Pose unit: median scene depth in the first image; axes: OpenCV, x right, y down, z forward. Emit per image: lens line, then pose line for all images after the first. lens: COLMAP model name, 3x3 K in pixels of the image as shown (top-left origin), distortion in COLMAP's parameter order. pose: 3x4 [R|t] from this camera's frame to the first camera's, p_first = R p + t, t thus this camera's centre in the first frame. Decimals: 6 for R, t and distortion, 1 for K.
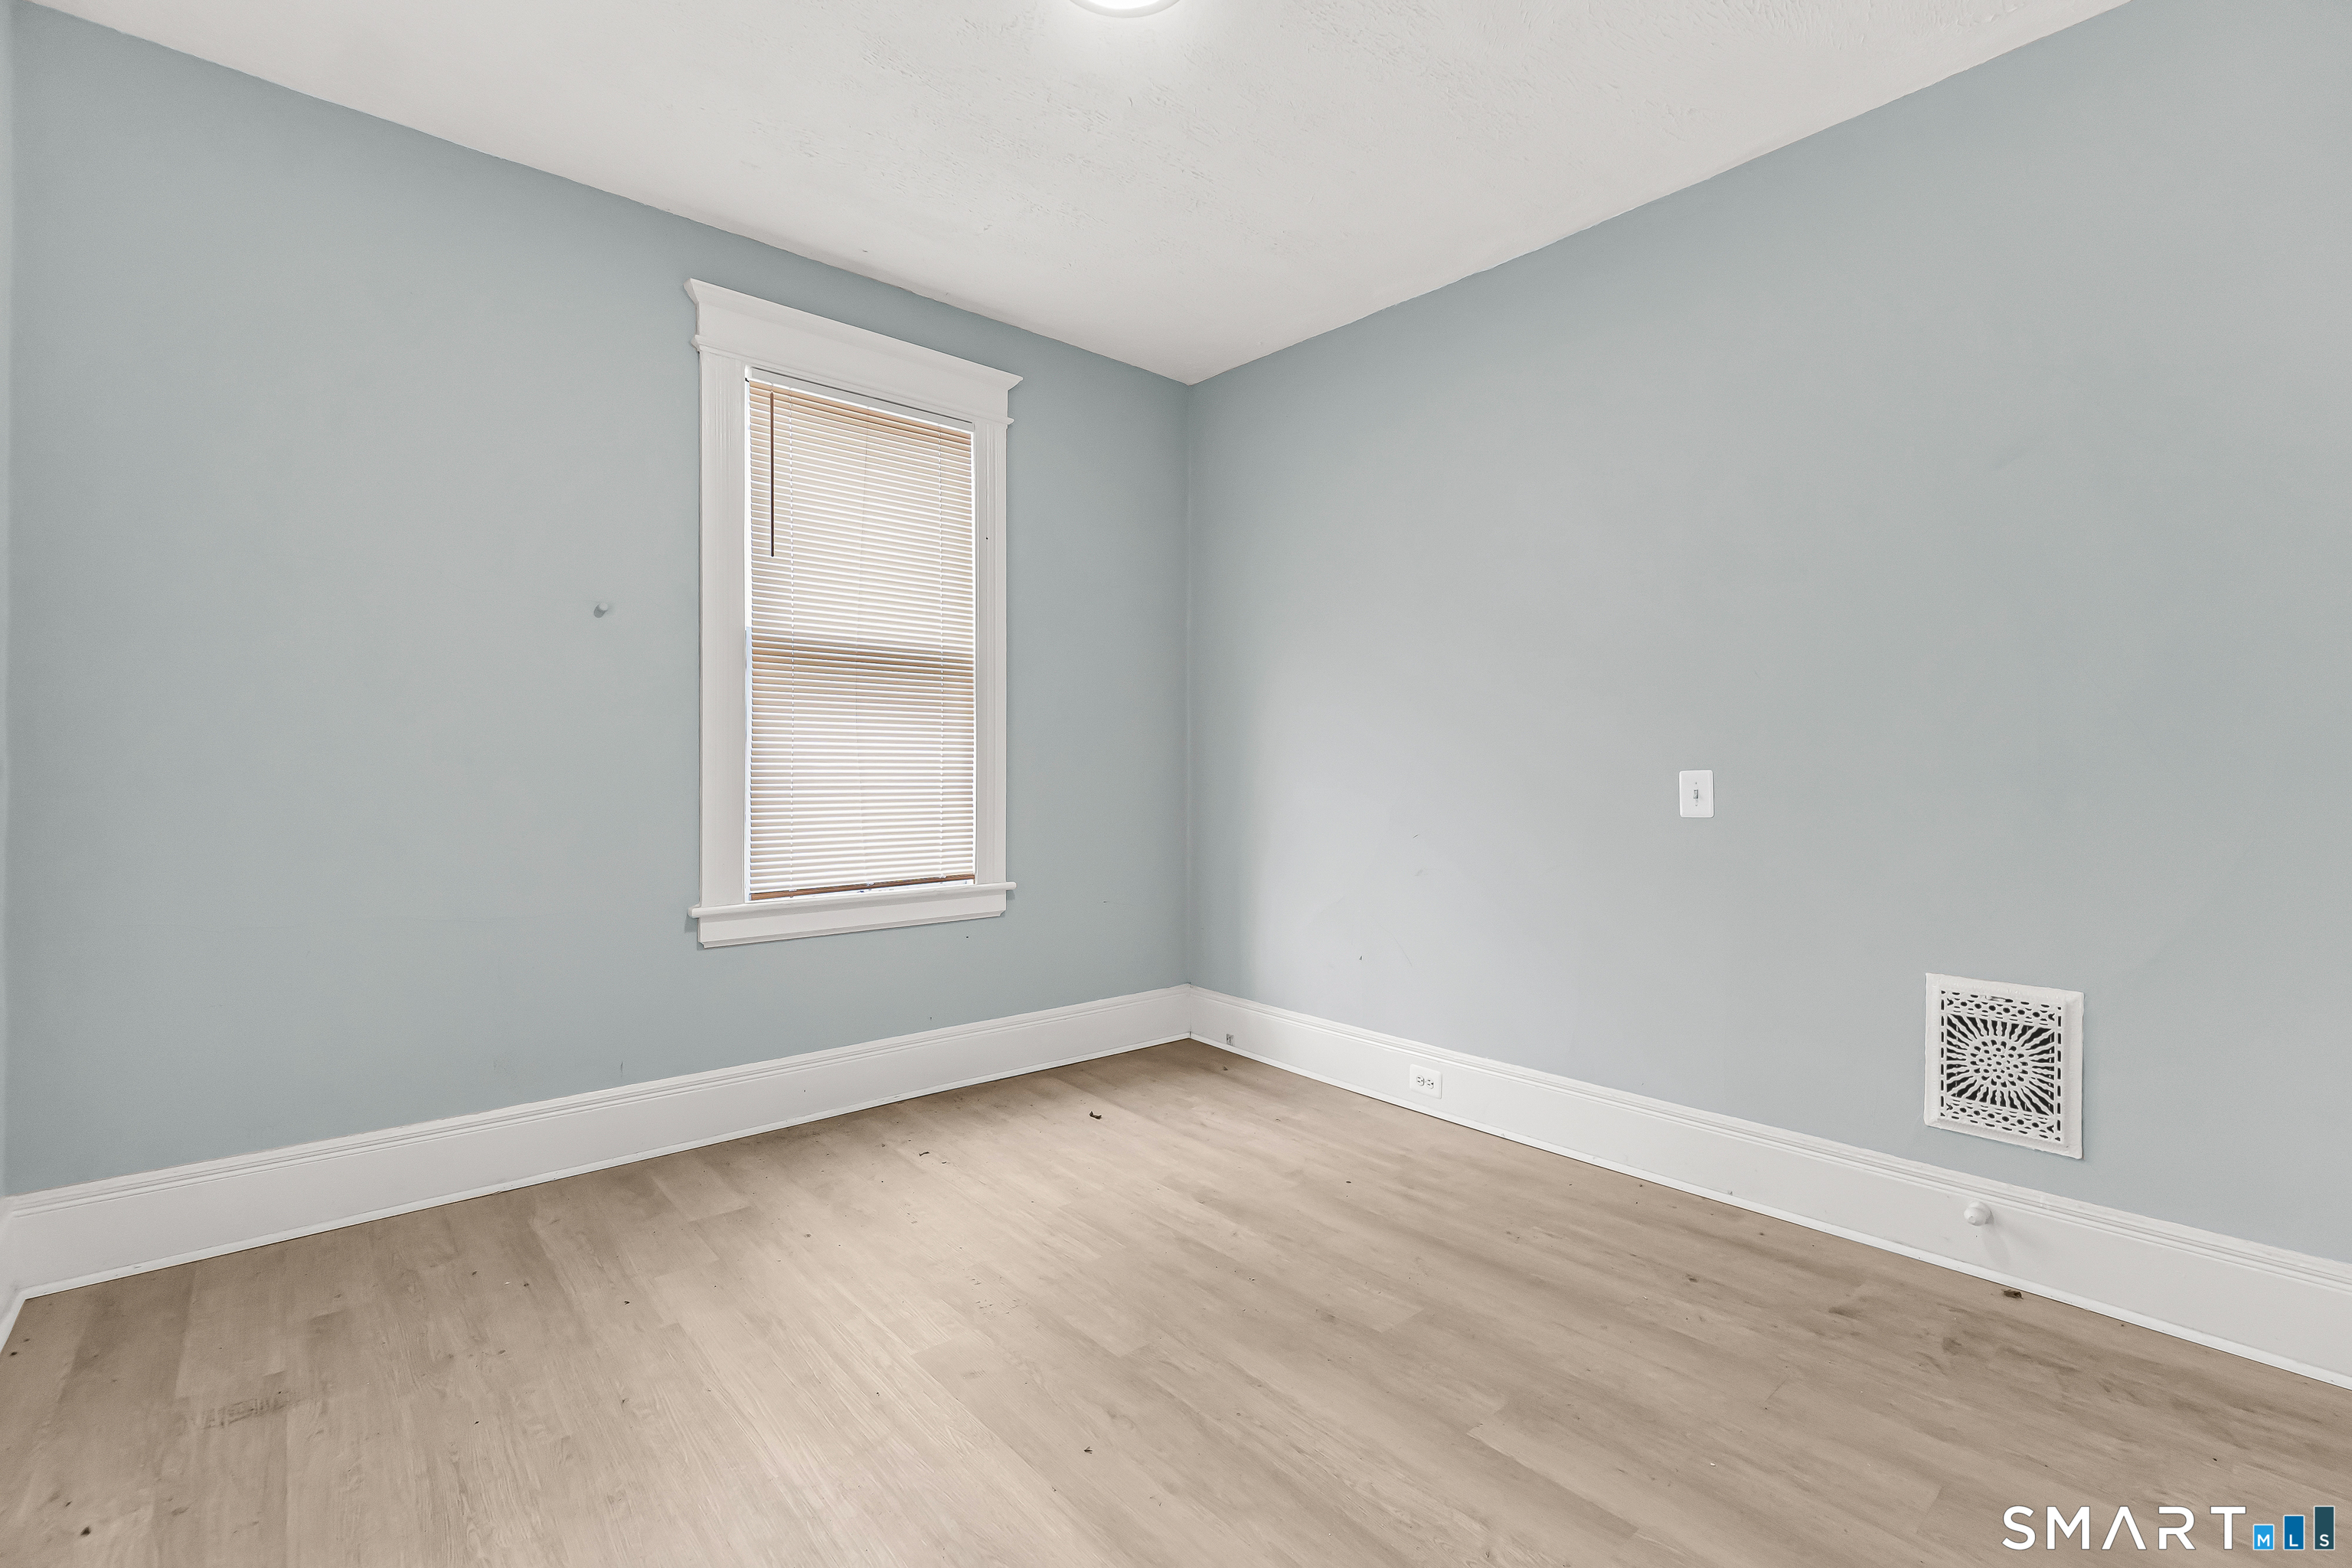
lens RADIAL K [[1036.0, 0, 1176.0], [0, 1036.0, 784.0], [0, 0, 1]] dist [0.001393, 0.000257]
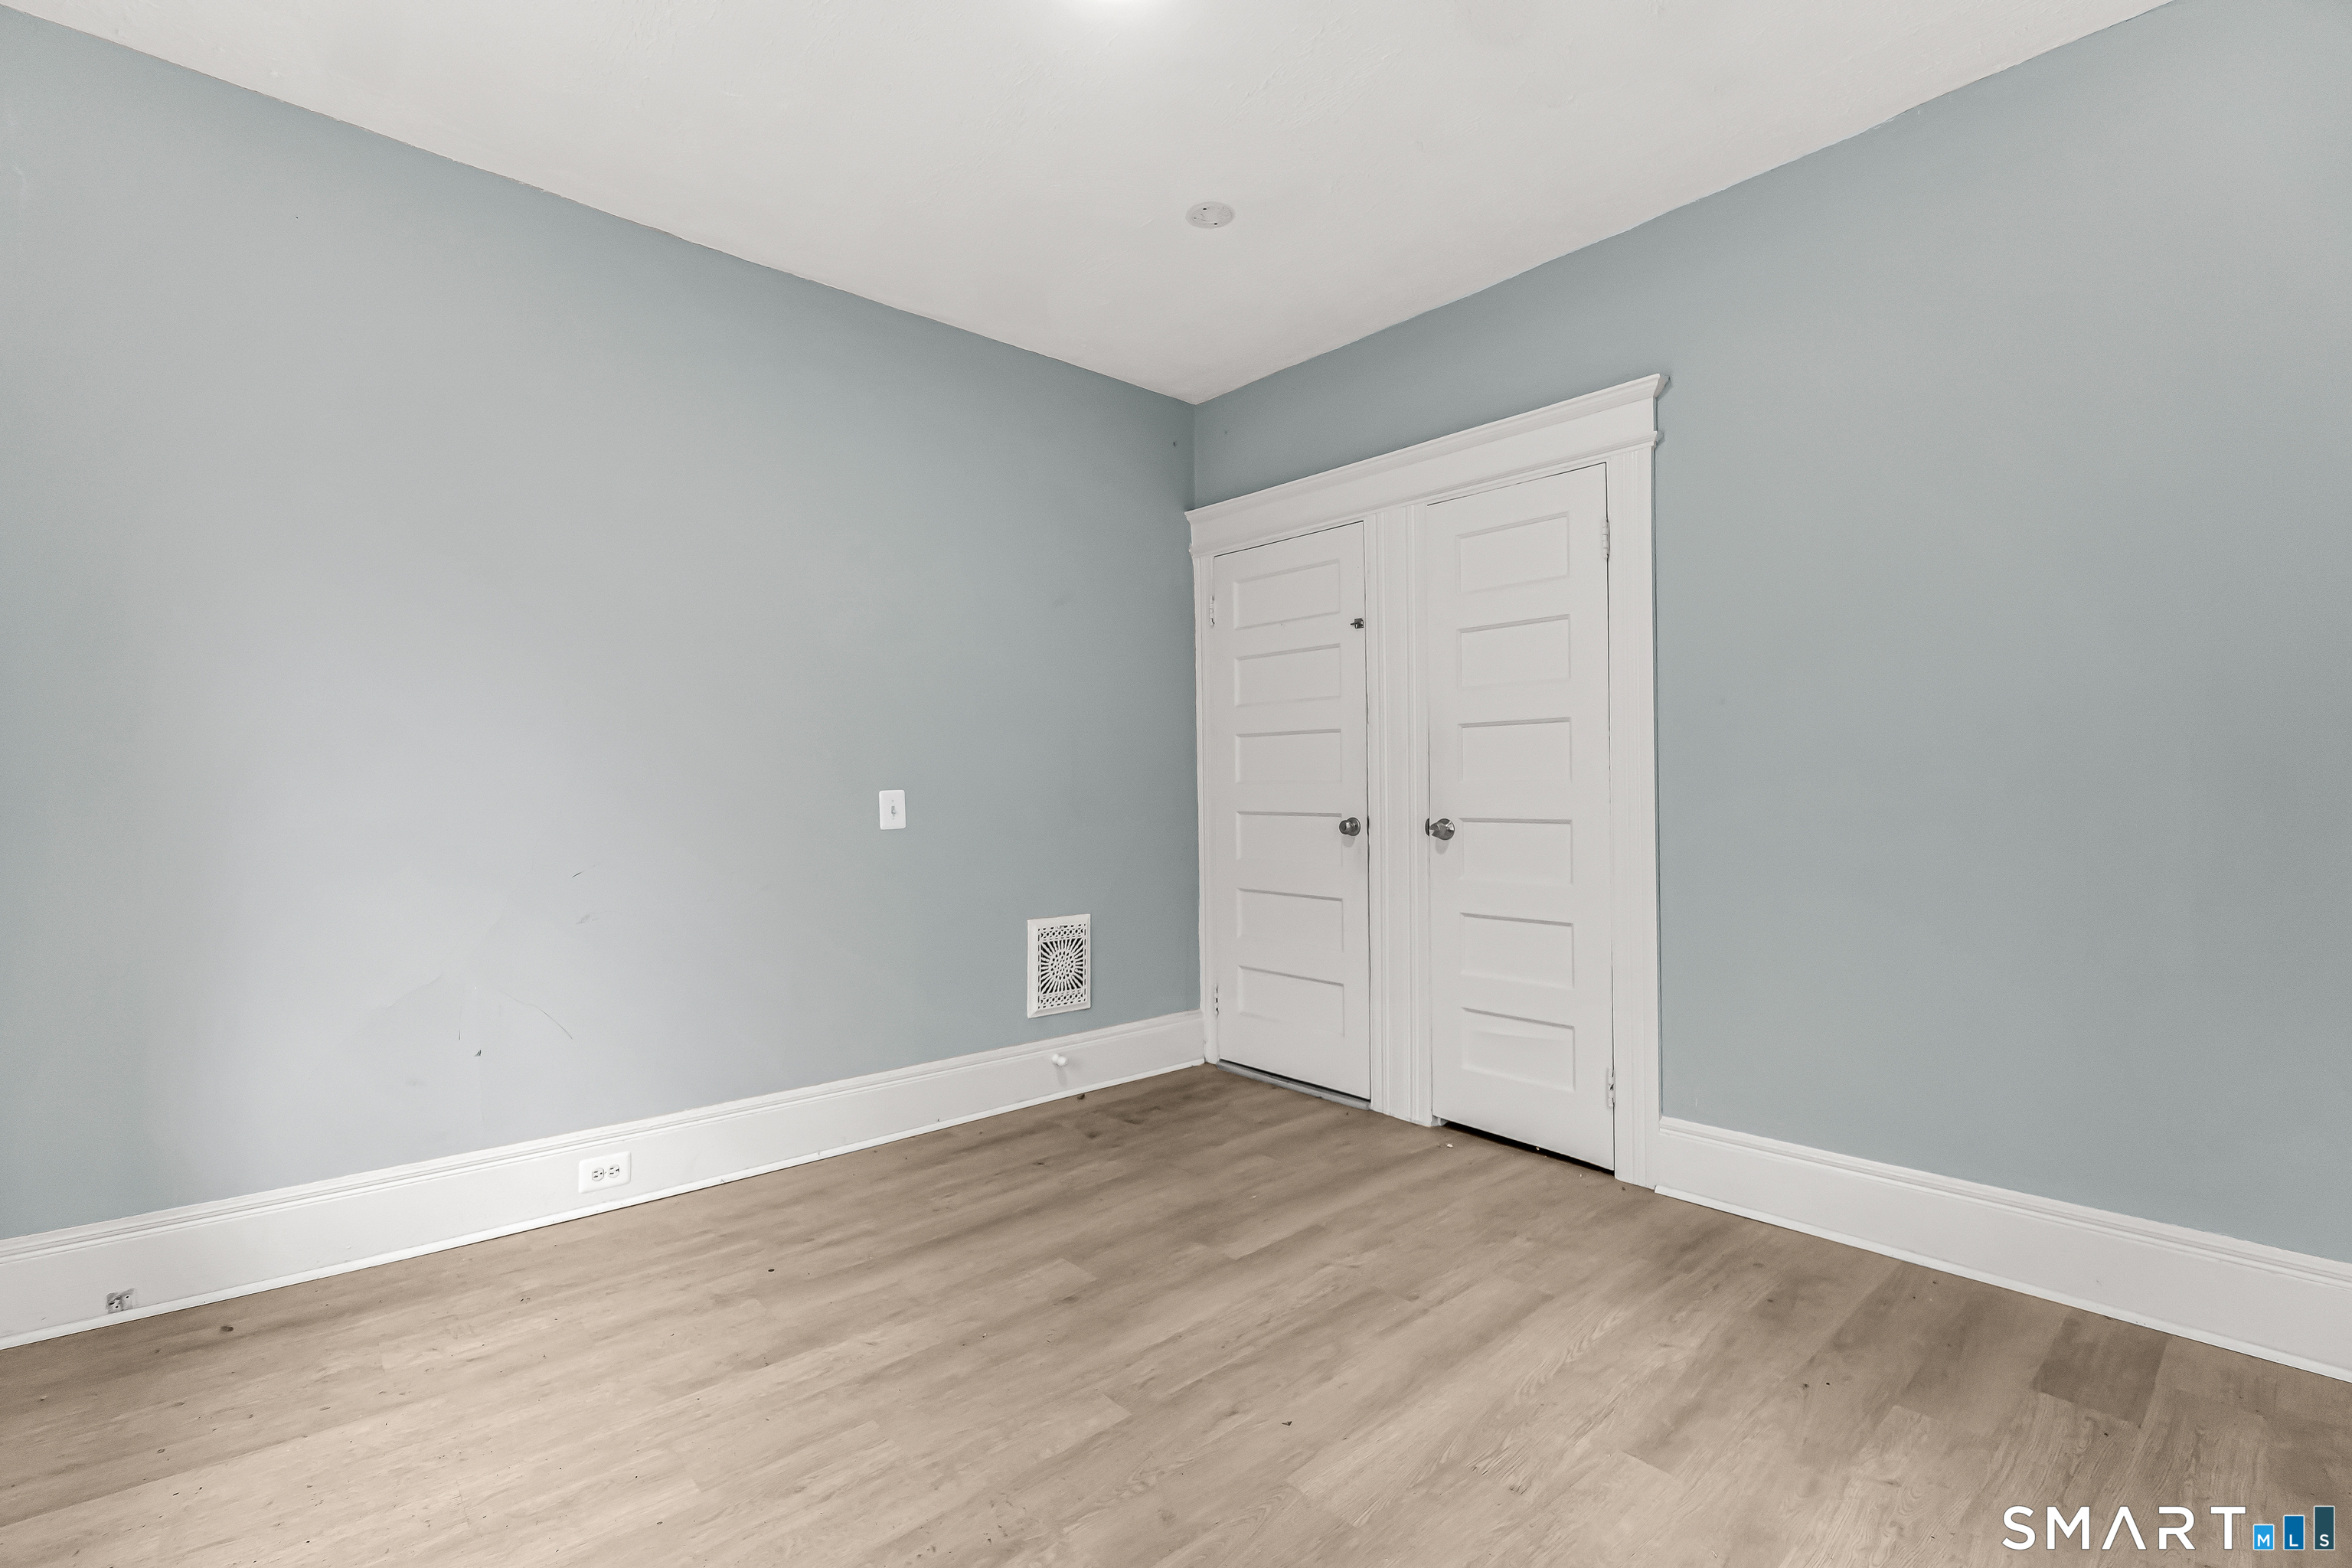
lens RADIAL K [[1026.6, 0, 1164.0], [0, 1026.6, 774.4], [0, 0, 1]] dist [-0.000580, 0.000031]
pose [[-0.005860, 0.015379, 0.999865, -0.880833], [0.016310, 0.999750, -0.015282, -0.010410], [-0.999850, 0.016218, -0.006109, 0.857189]]
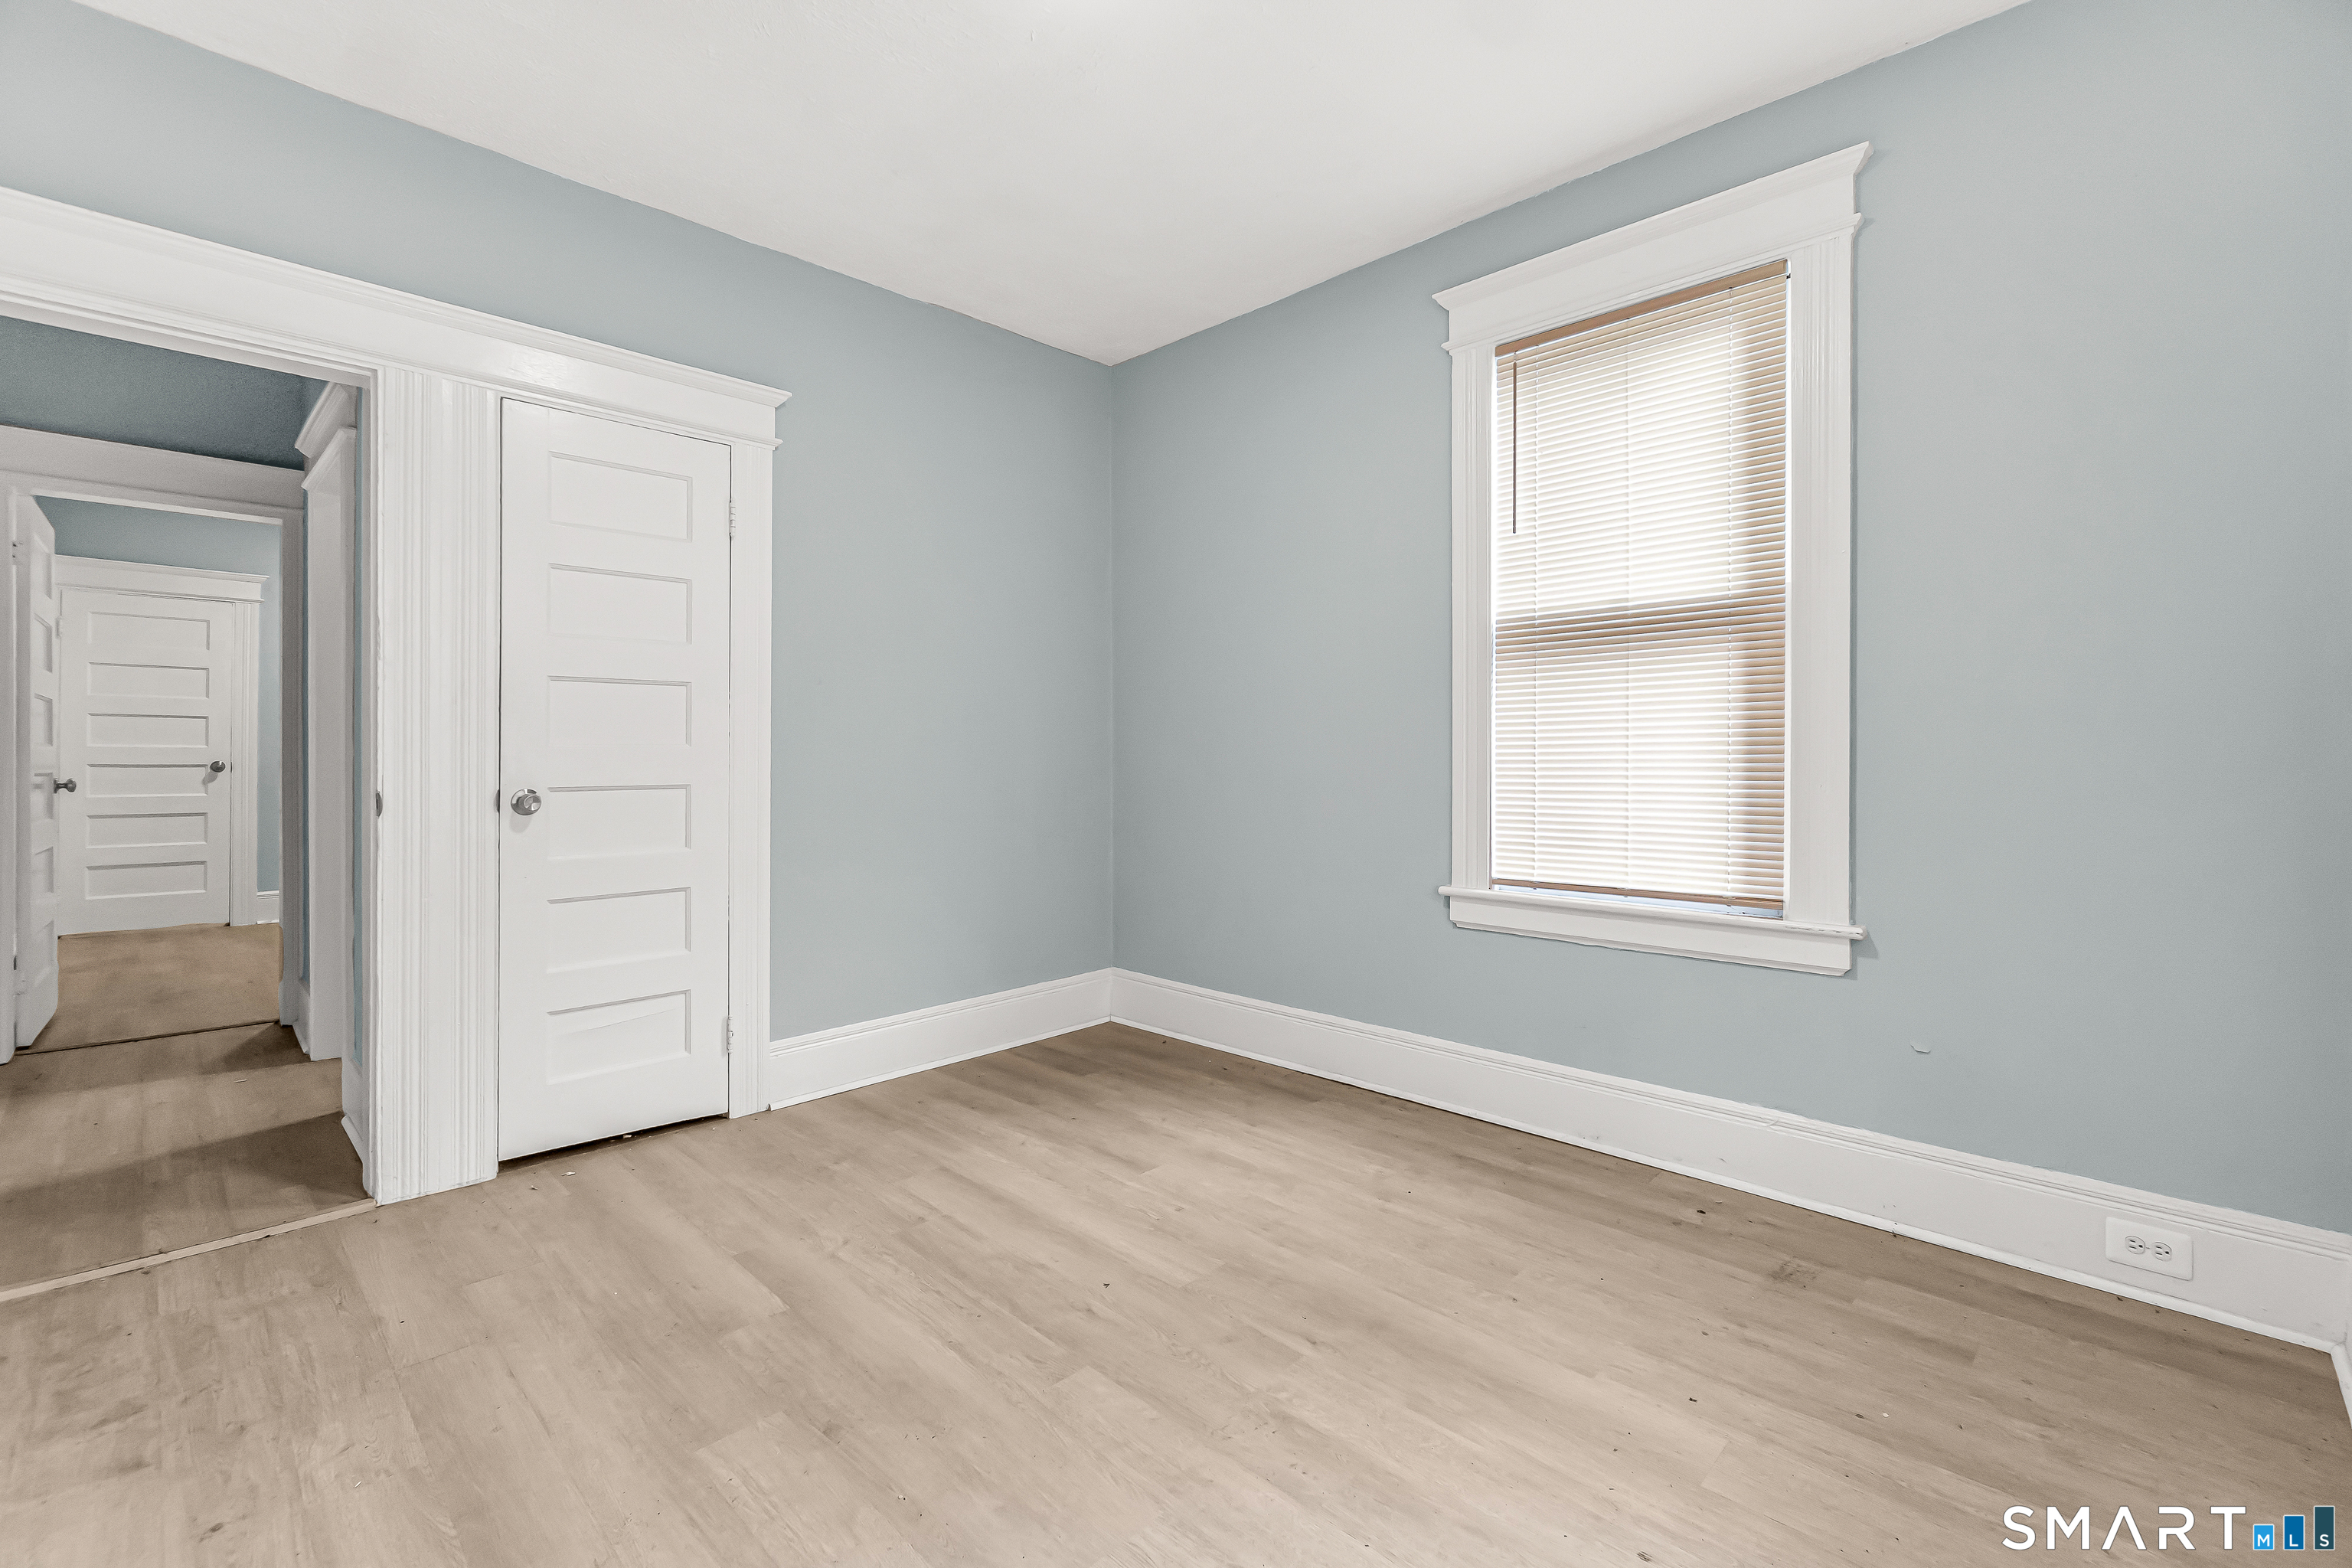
lens RADIAL K [[1014.9, 0, 1170.3], [0, 1014.9, 754.8], [0, 0, 1]] dist [0.000437, 0.000199]
pose [[-0.997520, -0.003110, -0.070313, -0.055802], [-0.003754, 0.999952, 0.009024, -0.016946], [0.070282, 0.009266, -0.997484, 1.714212]]
